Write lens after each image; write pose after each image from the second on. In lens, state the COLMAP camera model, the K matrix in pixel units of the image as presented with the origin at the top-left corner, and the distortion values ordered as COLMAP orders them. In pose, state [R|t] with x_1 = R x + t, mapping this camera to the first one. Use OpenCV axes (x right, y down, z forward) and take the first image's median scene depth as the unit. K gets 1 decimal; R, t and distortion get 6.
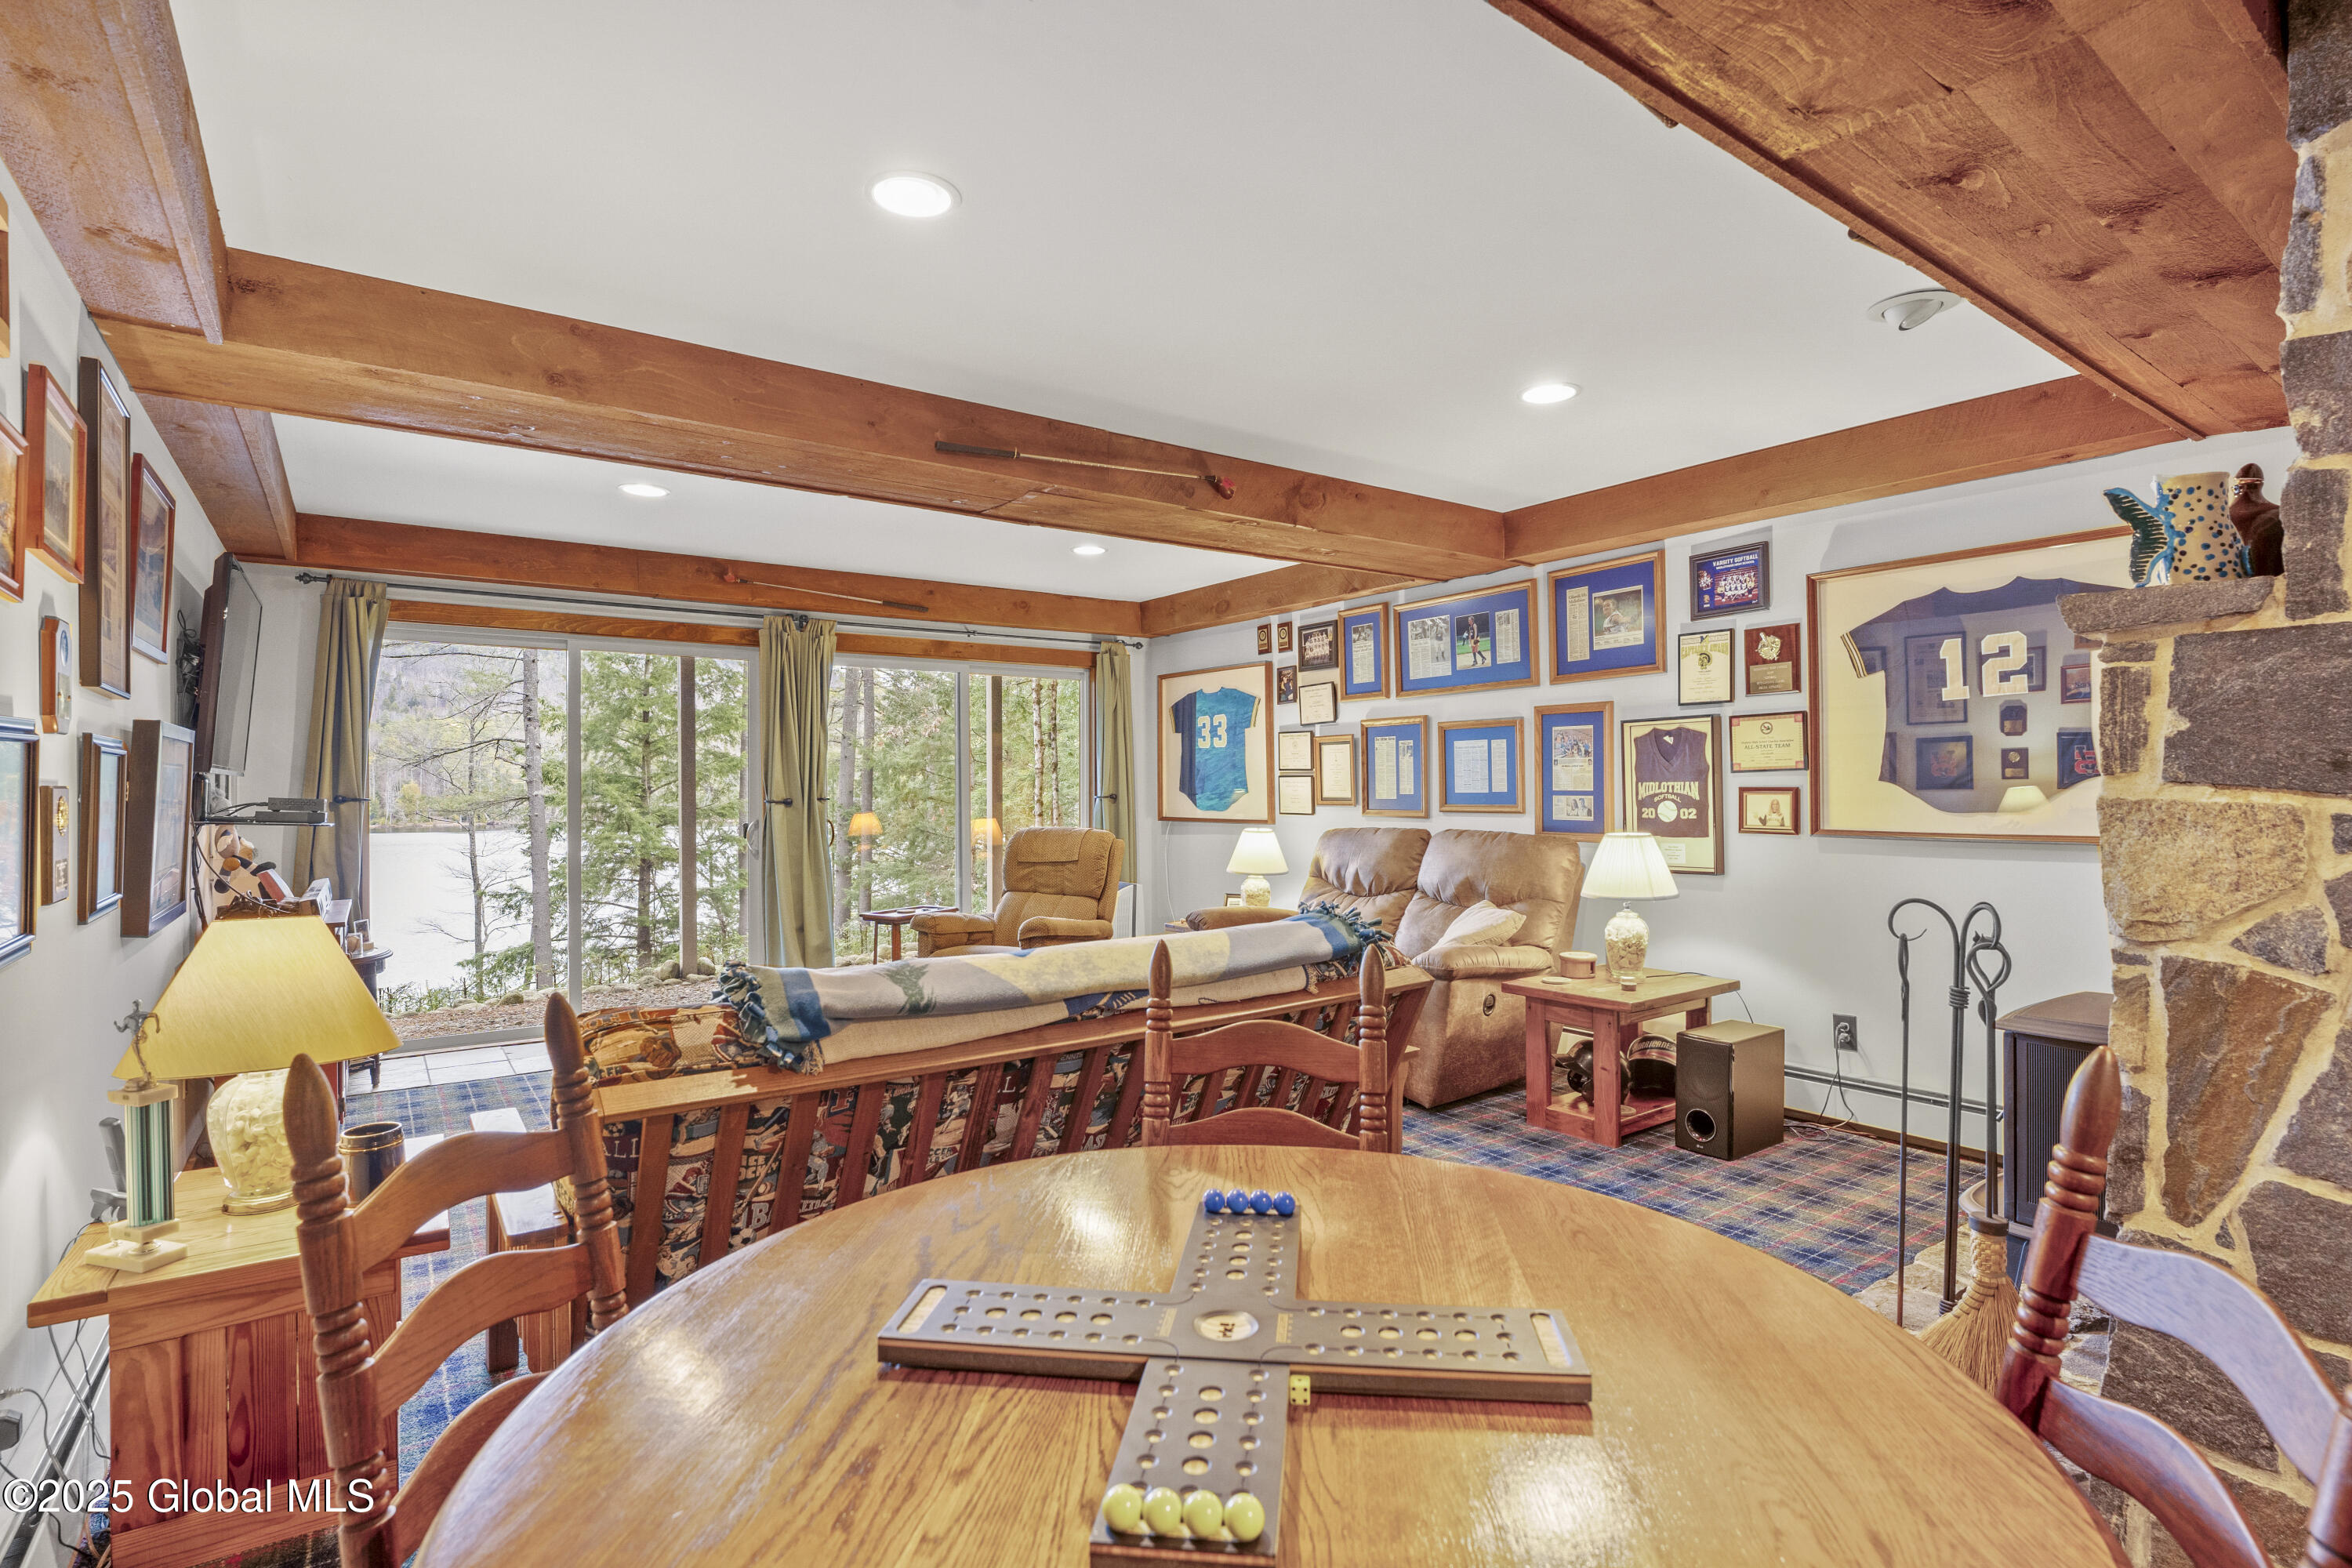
lens RADIAL K [[1138.1, 0, 1176.0], [0, 1138.1, 784.0], [0, 0, 1]] dist [-0.002512, -0.000259]
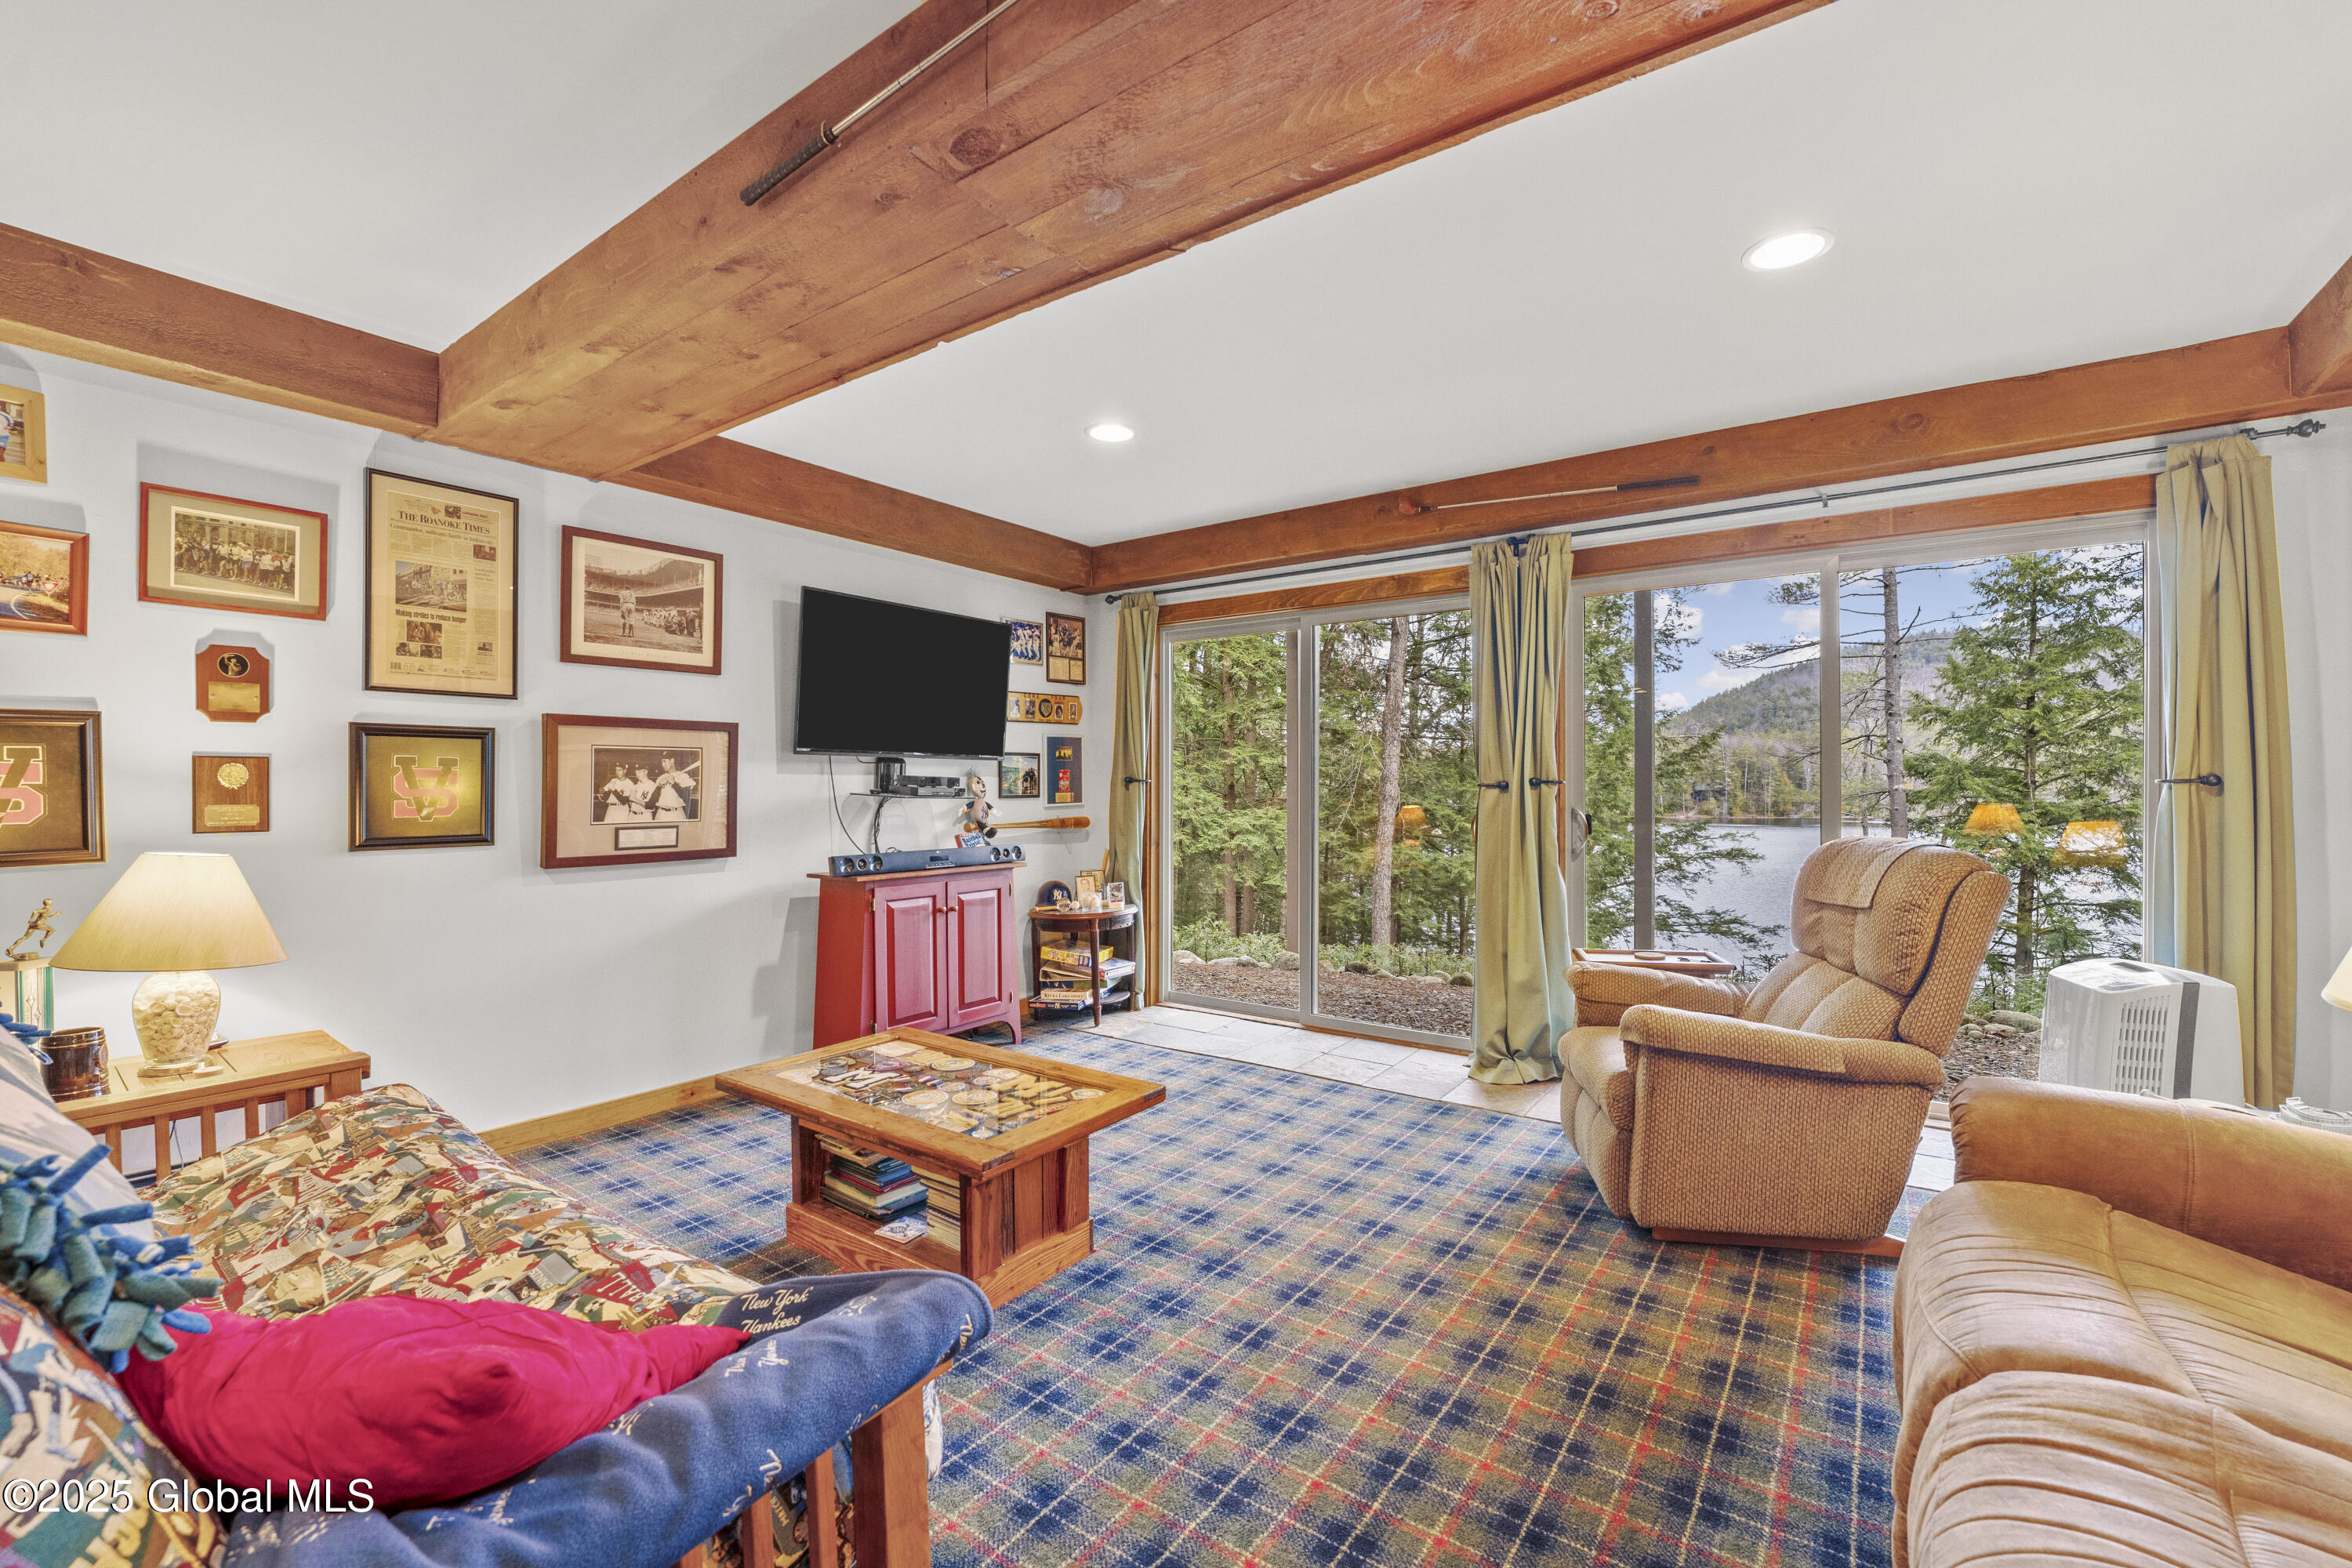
lens RADIAL K [[966.2, 0, 1176.0], [0, 966.2, 784.0], [0, 0, 1]] dist [-0.023450, 0.000018]
pose [[0.309880, 0.002951, -0.950771, 0.204548], [-0.000264, 0.999995, 0.003018, 0.012980], [0.950776, -0.000685, 0.309879, 0.603649]]
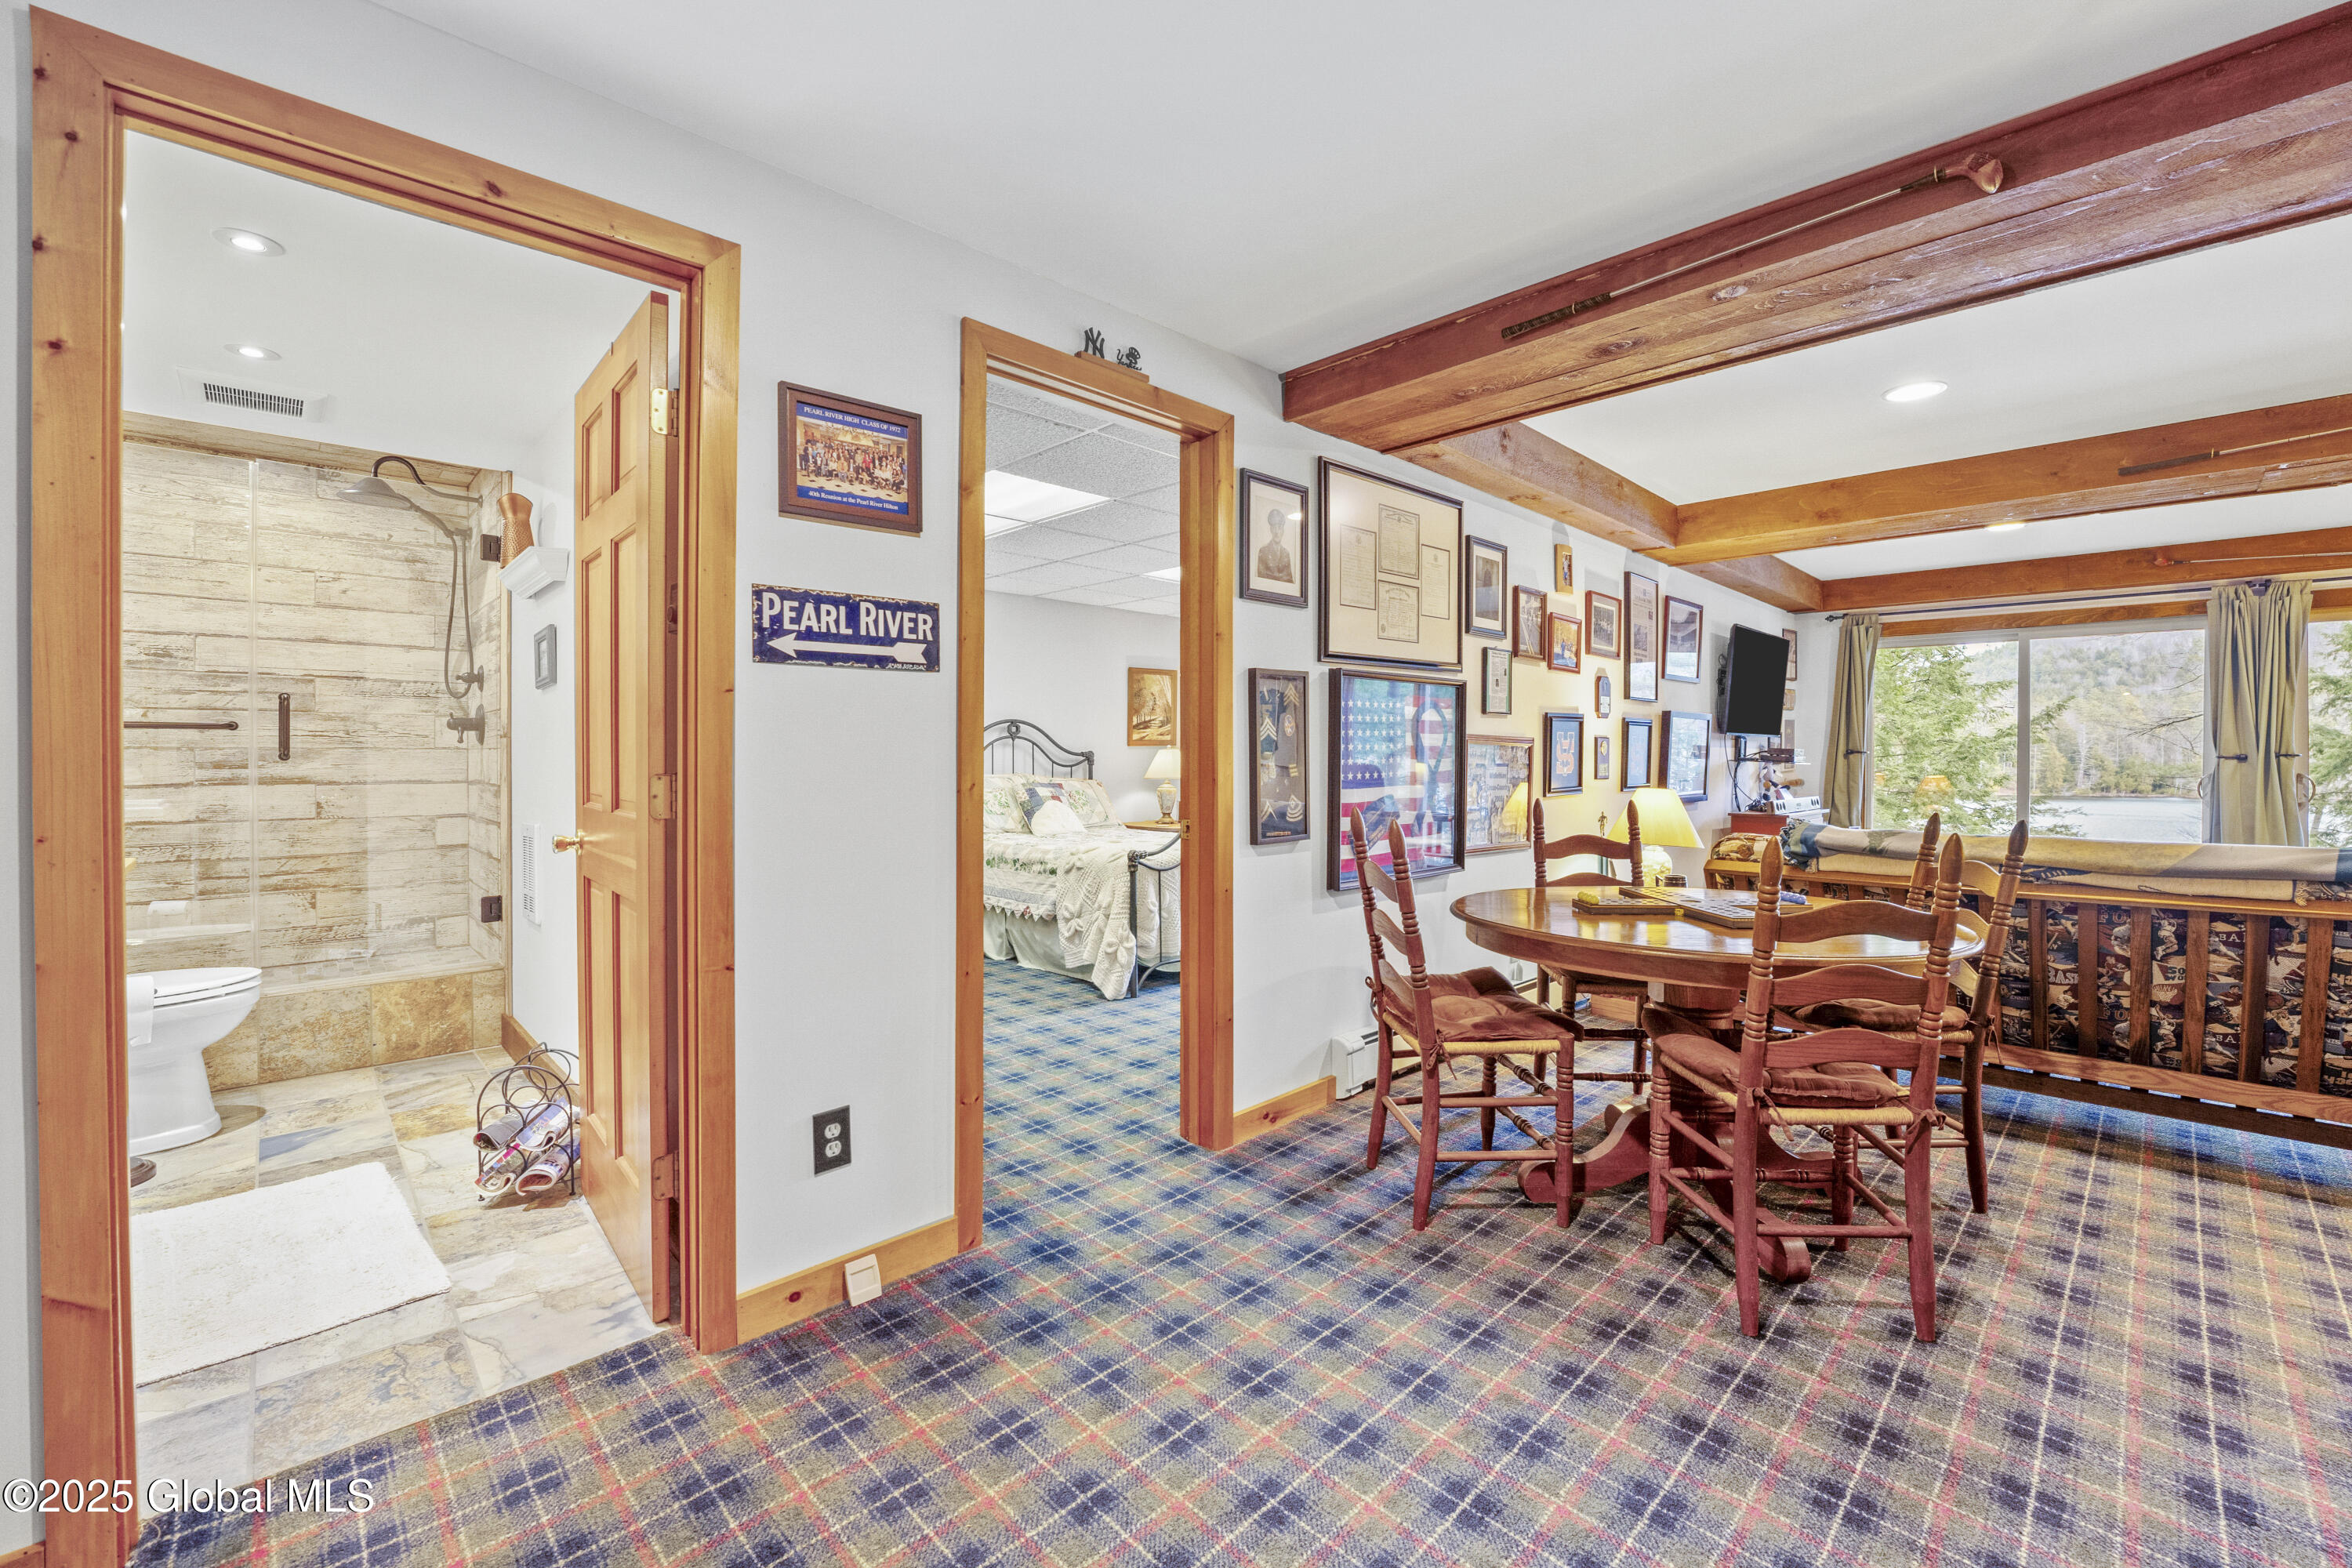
lens RADIAL K [[983.7, 0, 1222.1], [0, 983.7, 767.9], [0, 0, 1]] dist [0.007835, 0.000098]
pose [[0.189746, 0.017118, -0.981684, 0.400559], [-0.003782, 0.999853, 0.016704, 0.013692], [0.981826, 0.000544, 0.189783, -0.122252]]
